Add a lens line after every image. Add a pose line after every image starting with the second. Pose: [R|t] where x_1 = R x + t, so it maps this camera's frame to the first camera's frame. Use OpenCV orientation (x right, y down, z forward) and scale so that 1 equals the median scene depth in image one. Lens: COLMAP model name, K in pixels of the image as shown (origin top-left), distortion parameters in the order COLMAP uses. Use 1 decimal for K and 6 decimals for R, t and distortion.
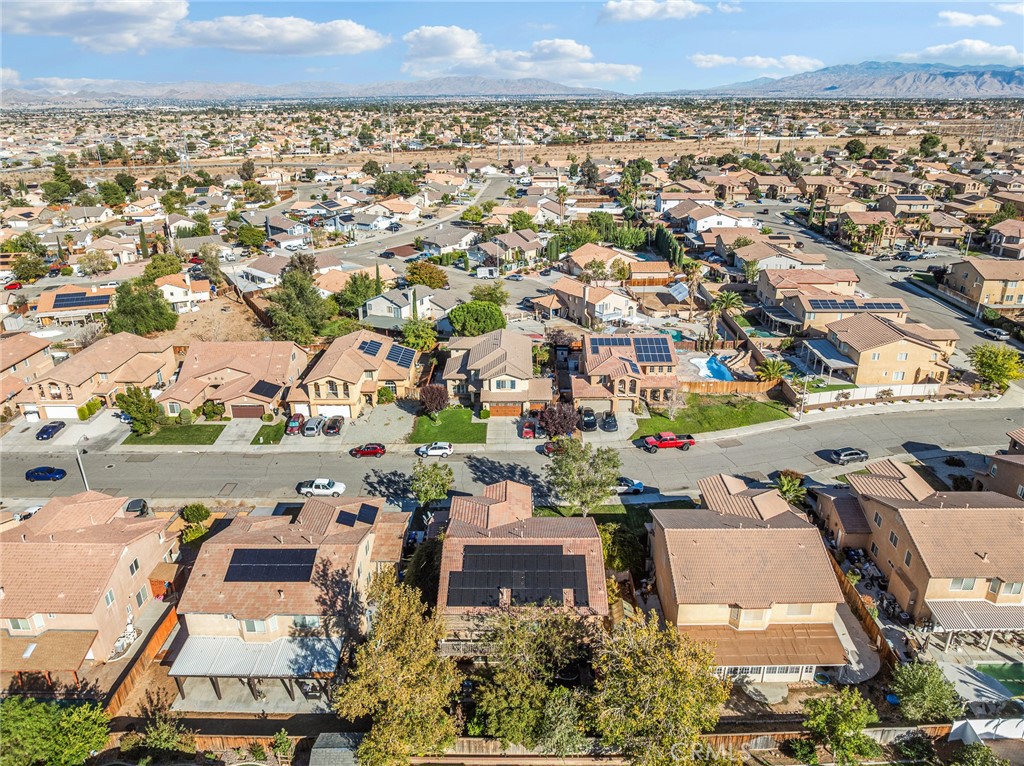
lens RADIAL K [[701.7, 0, 512.0], [0, 701.7, 383.0], [0, 0, 1]] dist [0.005953, 0.001747]
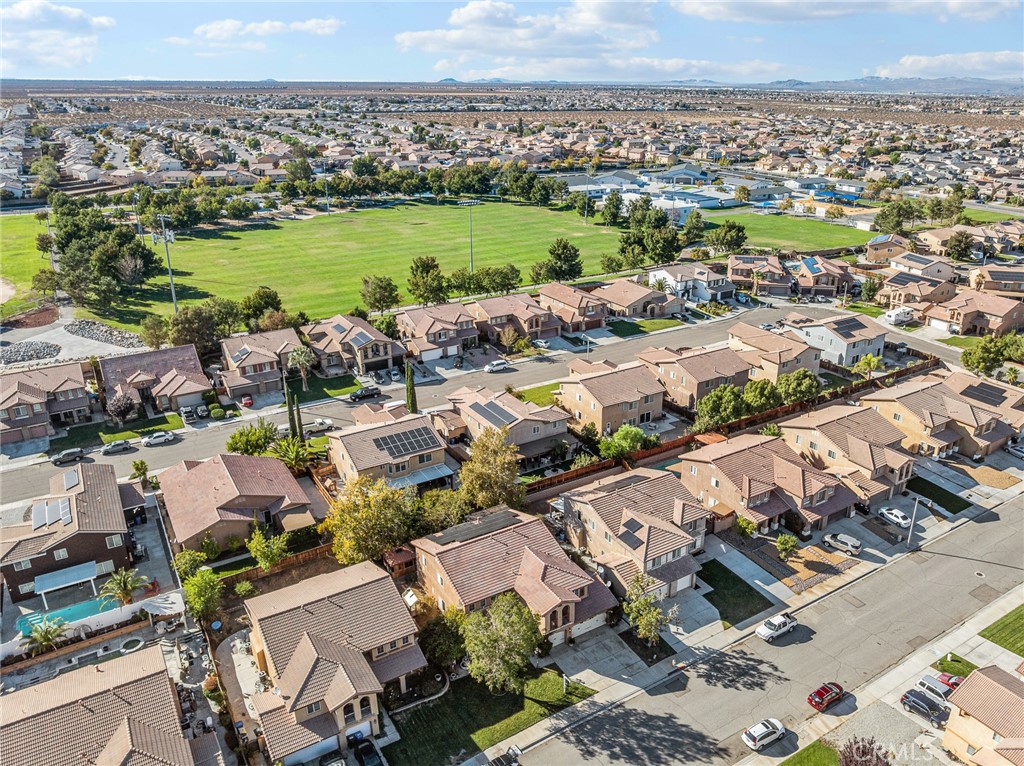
lens RADIAL K [[748.5, 0, 561.3], [0, 748.5, 381.7], [0, 0, 1]] dist [0.002784, -0.064983]
pose [[-0.832171, 0.191676, -0.520338, 0.409364], [-0.216855, 0.751139, 0.623510, -0.632099], [0.510358, 0.631705, -0.583510, 1.193392]]
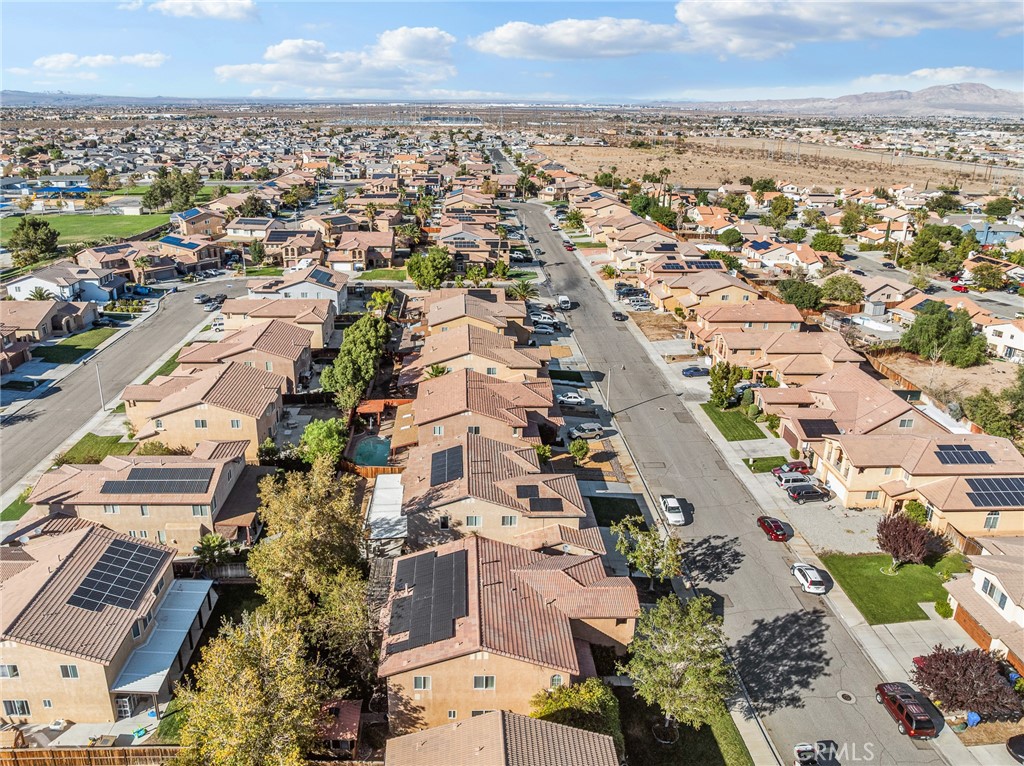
lens RADIAL K [[722.1, 0, 467.0], [0, 722.1, 379.5], [0, 0, 1]] dist [-0.024899, 0.001019]
pose [[0.008670, 0.358222, -0.933596, 0.542807], [-0.367468, 0.869447, 0.330196, -0.210383], [0.929996, 0.340204, 0.139173, 0.540089]]
